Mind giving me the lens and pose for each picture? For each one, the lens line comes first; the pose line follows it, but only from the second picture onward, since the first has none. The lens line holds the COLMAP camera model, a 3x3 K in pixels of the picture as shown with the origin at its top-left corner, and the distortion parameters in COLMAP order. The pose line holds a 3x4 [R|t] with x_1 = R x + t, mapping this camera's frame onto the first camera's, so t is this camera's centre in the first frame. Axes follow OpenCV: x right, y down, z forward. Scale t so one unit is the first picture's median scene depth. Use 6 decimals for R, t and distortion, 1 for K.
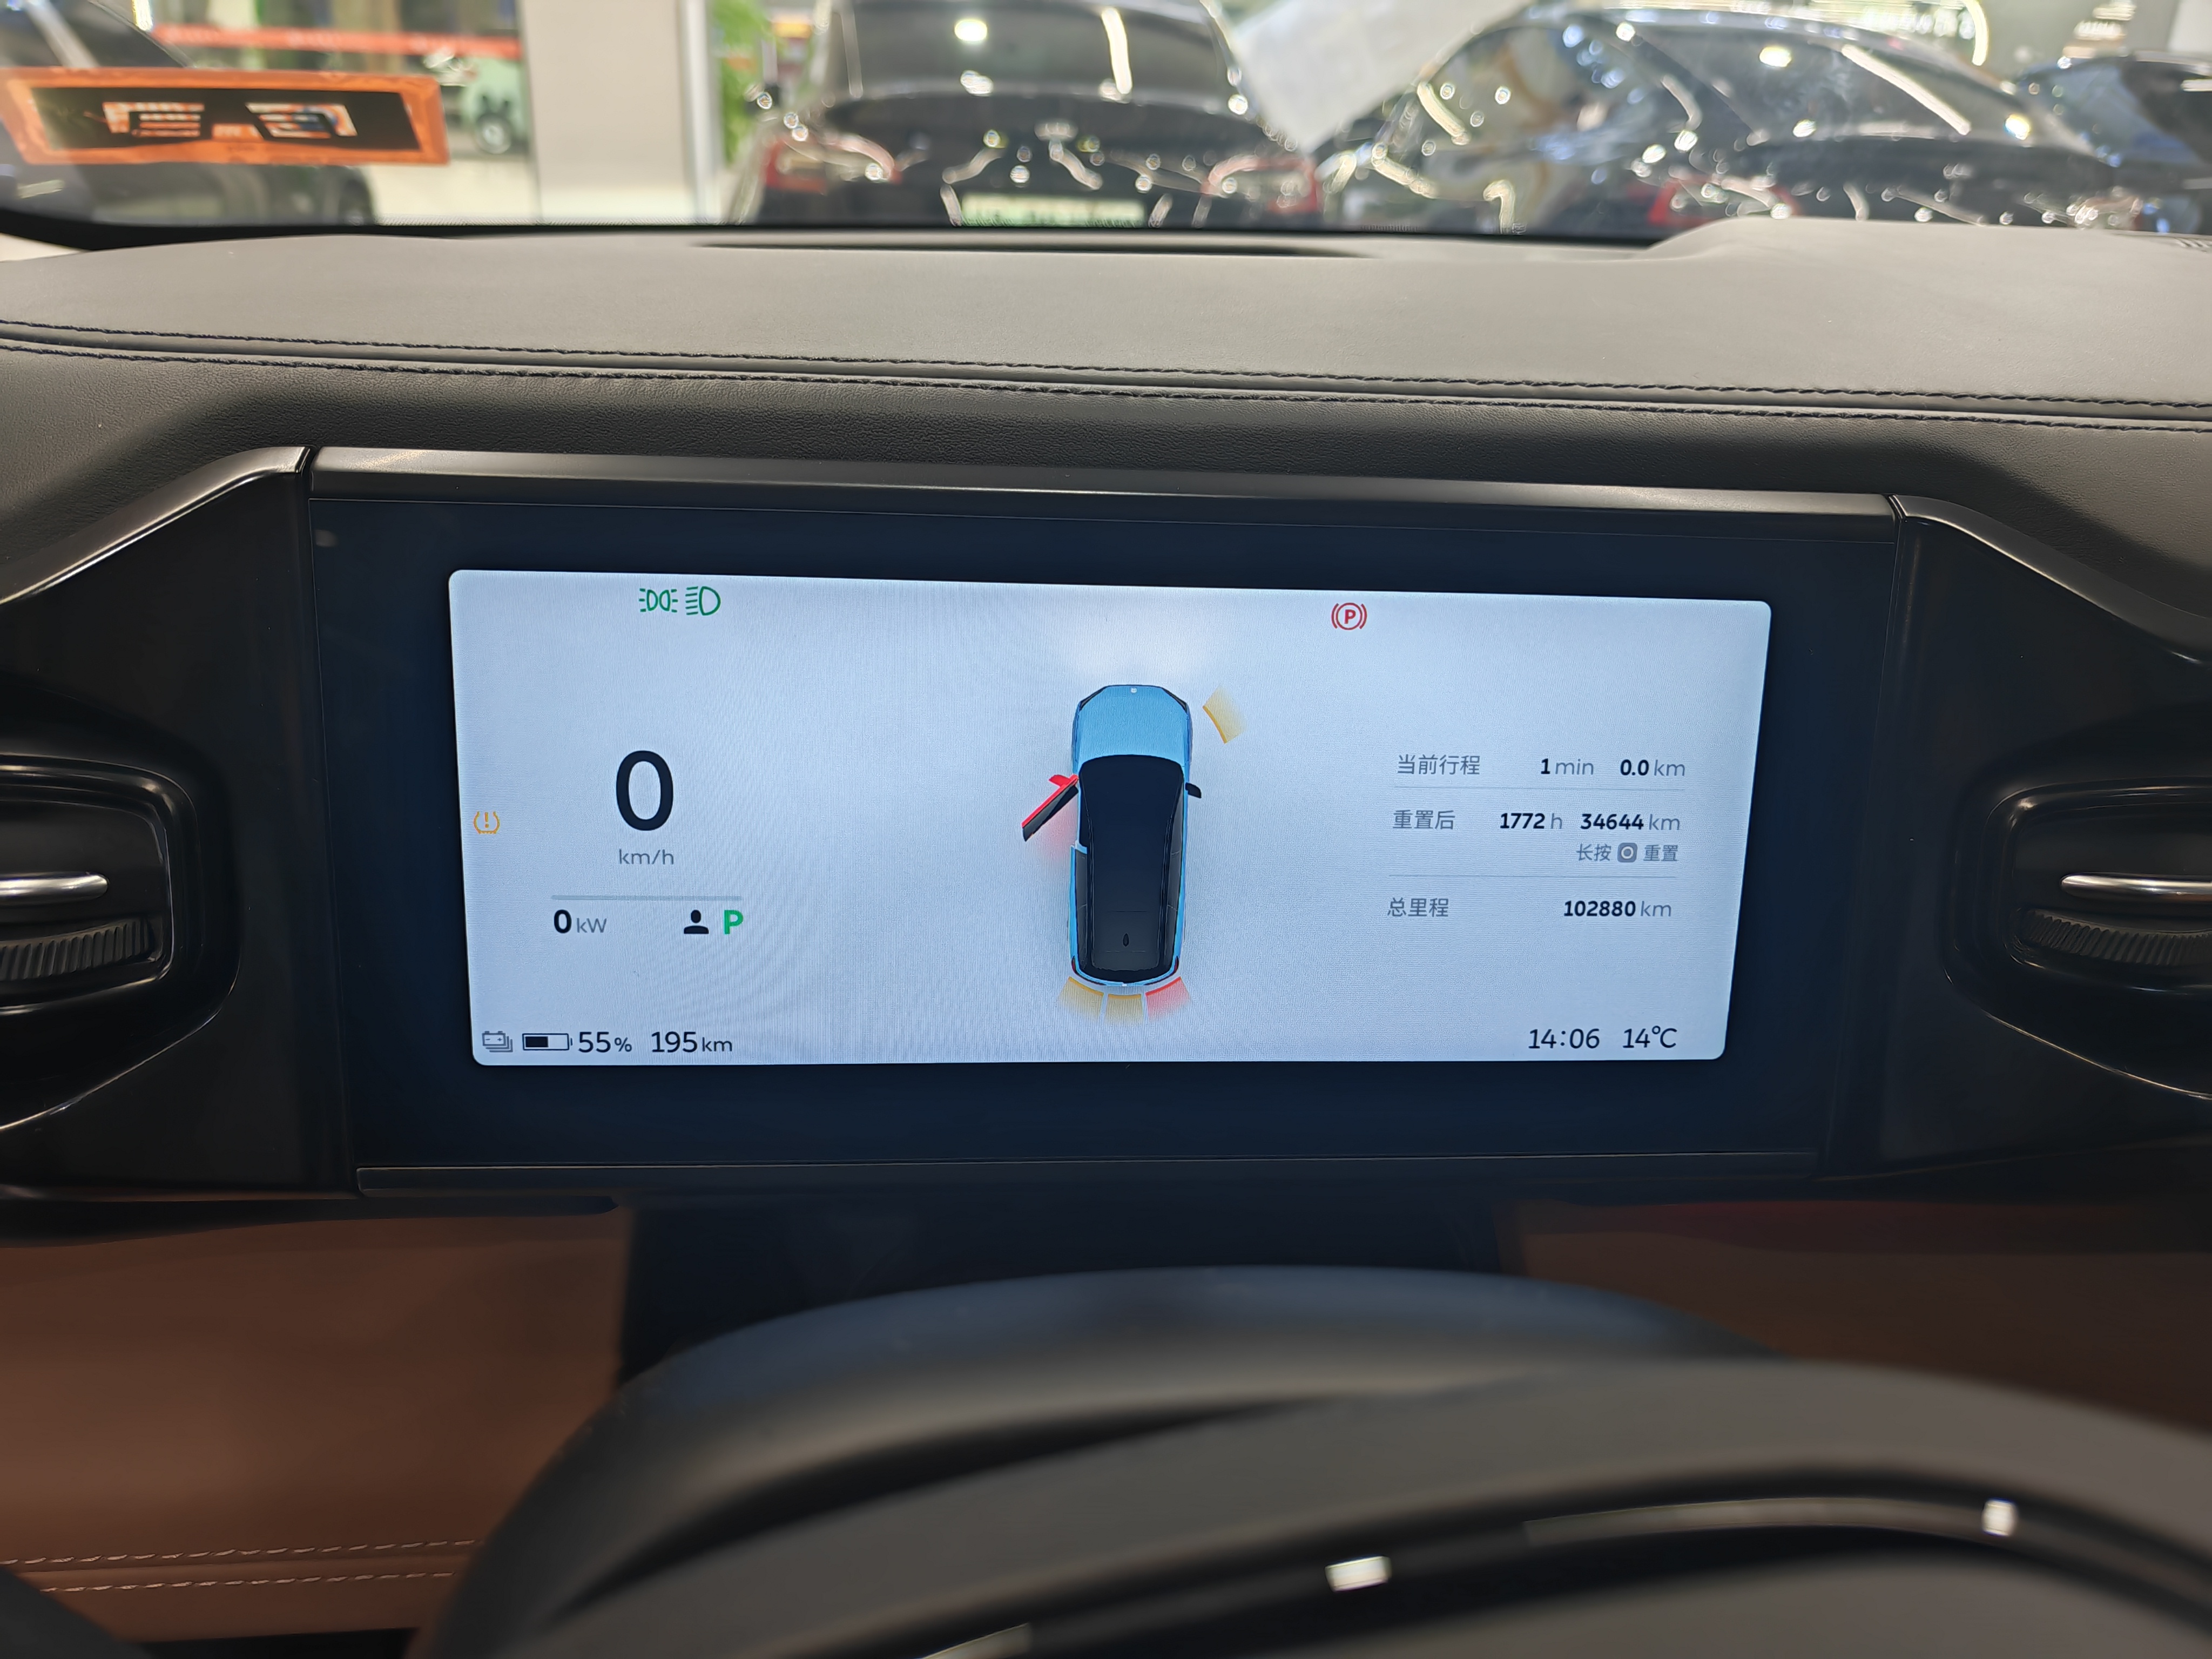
lens RADIAL K [[1611.4, 0, 1100.2], [0, 1611.4, 859.0], [0, 0, 1]] dist [0.004075, 0.000886]
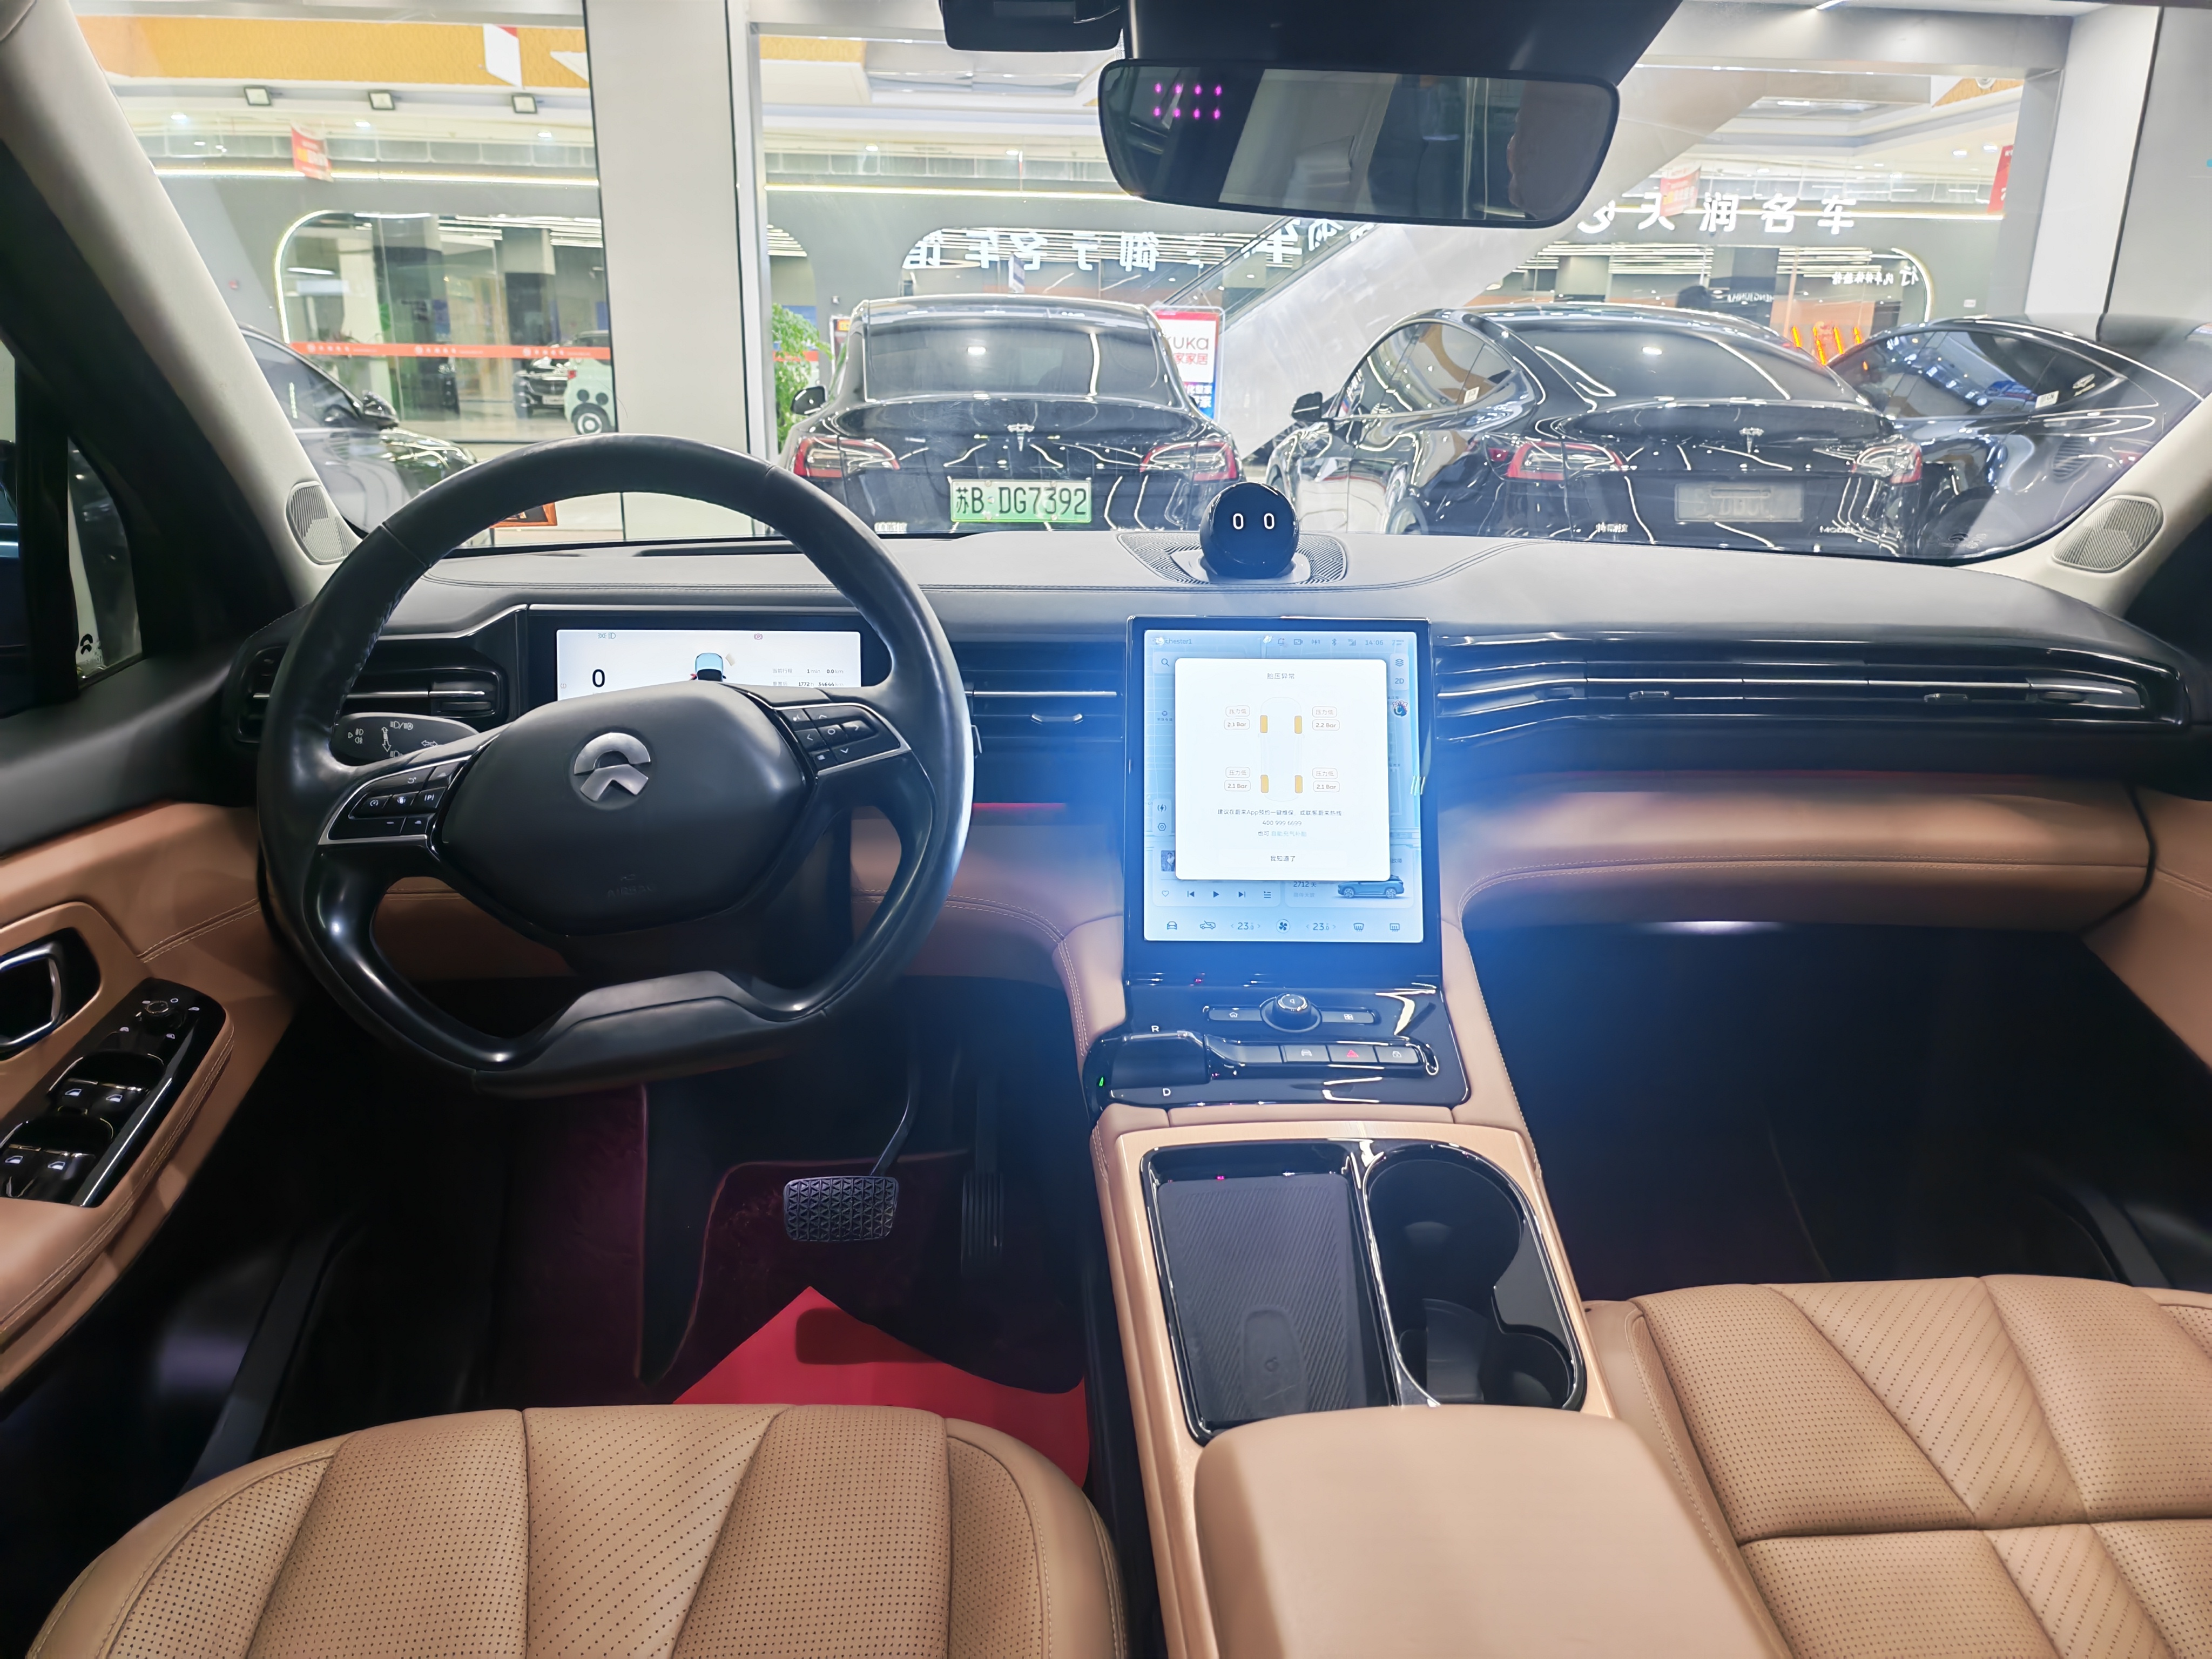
lens RADIAL K [[1611.4, 0, 1100.2], [0, 1611.4, 859.0], [0, 0, 1]] dist [0.004075, 0.000886]
pose [[0.998976, -0.019383, -0.040890, 0.073472], [0.013221, 0.989207, -0.145925, 0.064375], [0.043277, 0.145235, 0.988450, -0.187978]]
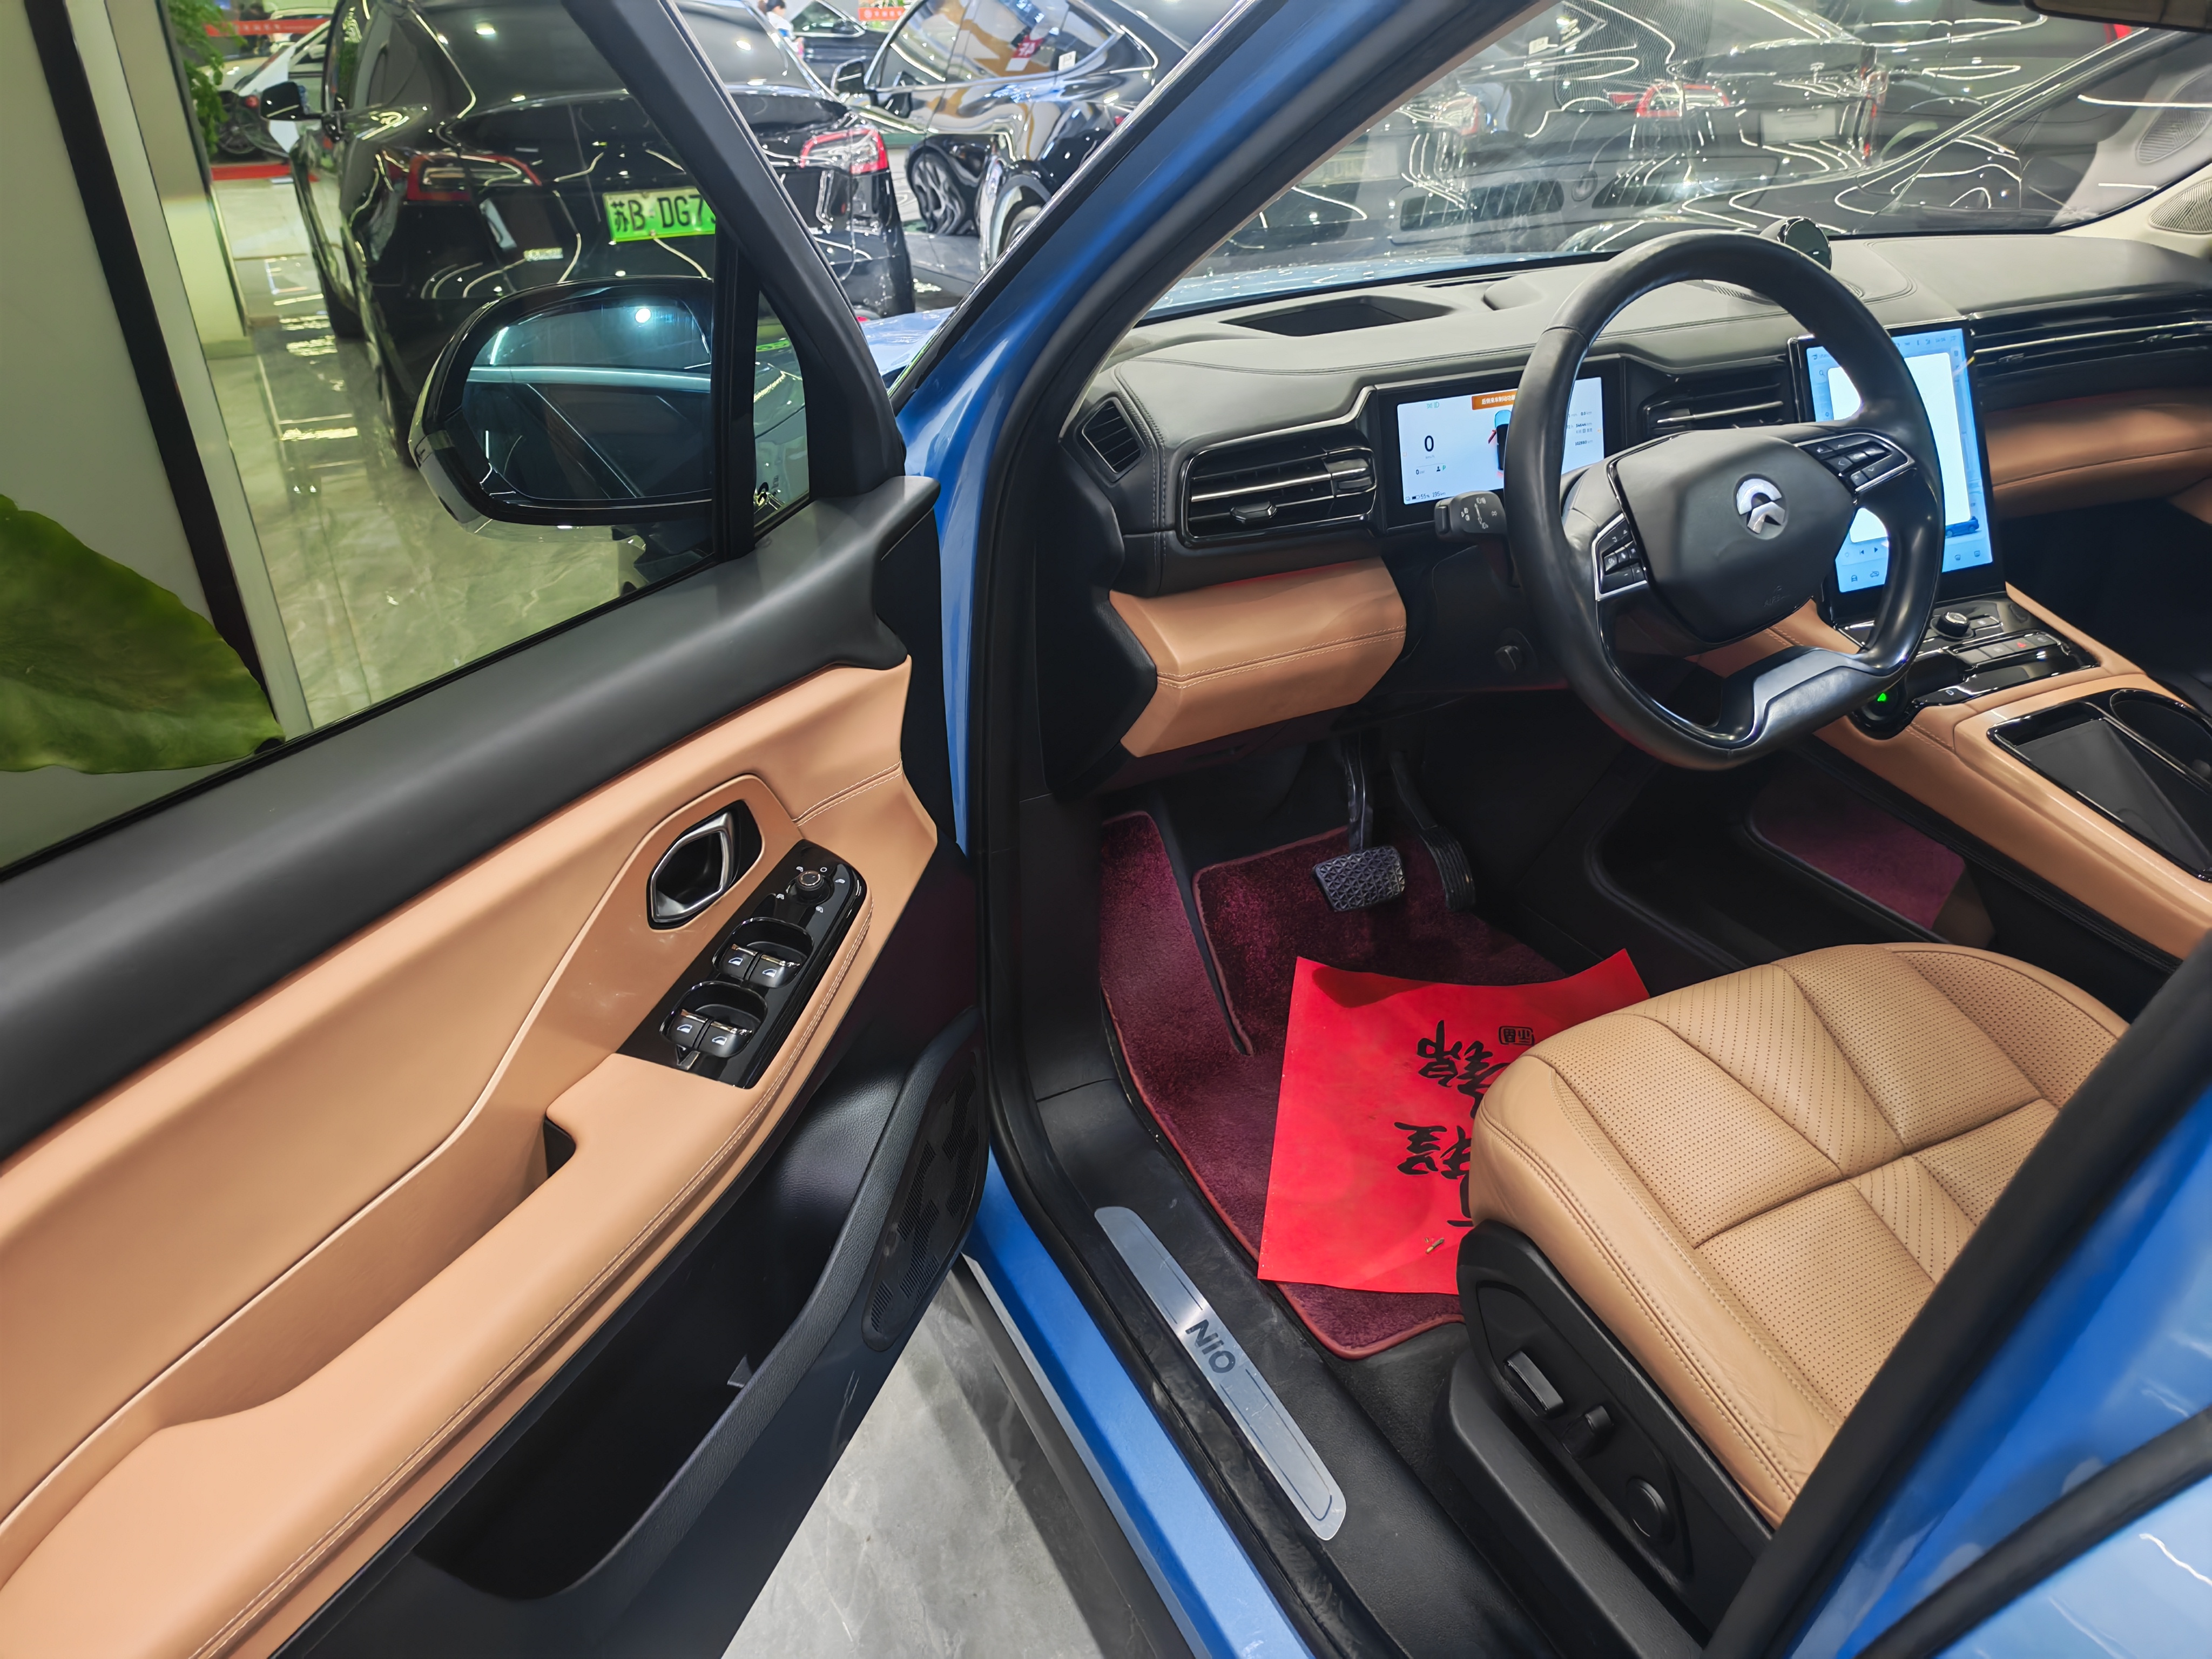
lens RADIAL K [[1611.4, 0, 1100.2], [0, 1611.4, 859.0], [0, 0, 1]] dist [0.004075, 0.000886]
pose [[0.930400, -0.228013, 0.286995, -0.174745], [0.213160, 0.973535, 0.082421, 0.034607], [-0.298192, -0.015508, 0.954380, -0.208660]]
